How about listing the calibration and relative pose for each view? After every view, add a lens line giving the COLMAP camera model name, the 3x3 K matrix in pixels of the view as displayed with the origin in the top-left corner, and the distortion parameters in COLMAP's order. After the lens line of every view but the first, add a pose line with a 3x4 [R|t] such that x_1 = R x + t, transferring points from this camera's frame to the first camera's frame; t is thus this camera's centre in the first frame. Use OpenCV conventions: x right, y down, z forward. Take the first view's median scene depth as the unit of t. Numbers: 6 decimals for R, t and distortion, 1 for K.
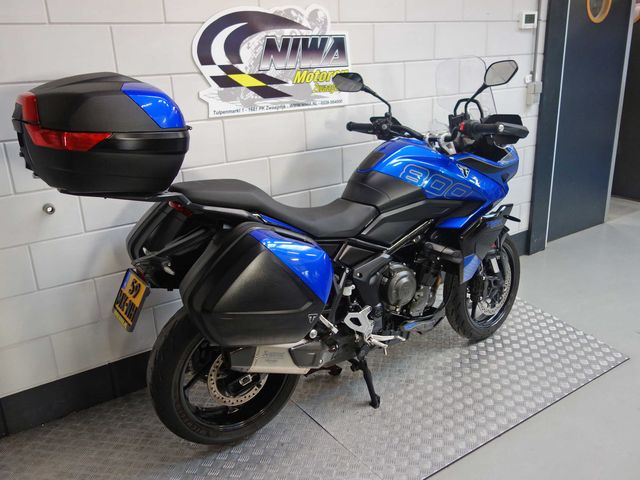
lens RADIAL K [[564.5, 0, 320.0], [0, 564.5, 240.0], [0, 0, 1]] dist [0.003906, 0.009052]
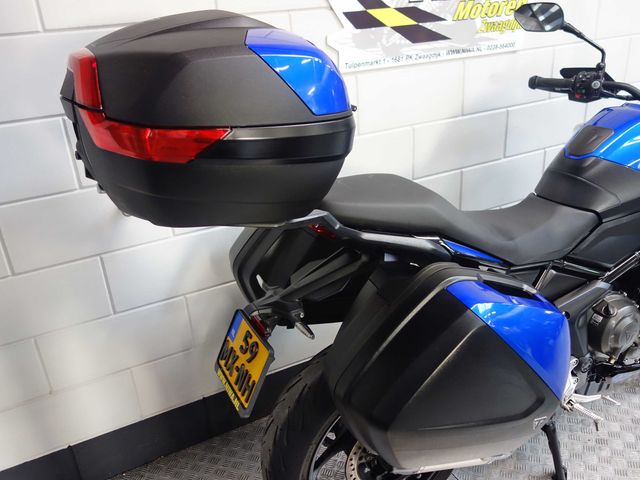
lens RADIAL K [[564.5, 0, 320.0], [0, 564.5, 240.0], [0, 0, 1]] dist [0.003906, 0.009052]
pose [[0.991779, 0.031947, -0.123910, -0.135331], [-0.018609, 0.994047, 0.107349, -0.090615], [0.126602, -0.104161, 0.986470, 0.298336]]
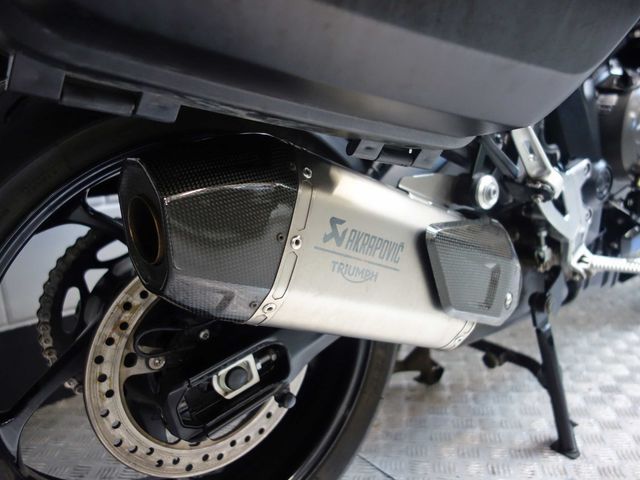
lens RADIAL K [[564.5, 0, 320.0], [0, 564.5, 240.0], [0, 0, 1]] dist [0.003906, 0.009052]
pose [[0.997869, -0.023844, 0.060743, -0.096159], [0.028251, 0.996950, -0.072755, 0.183804], [-0.058823, 0.074316, 0.995498, 0.654781]]
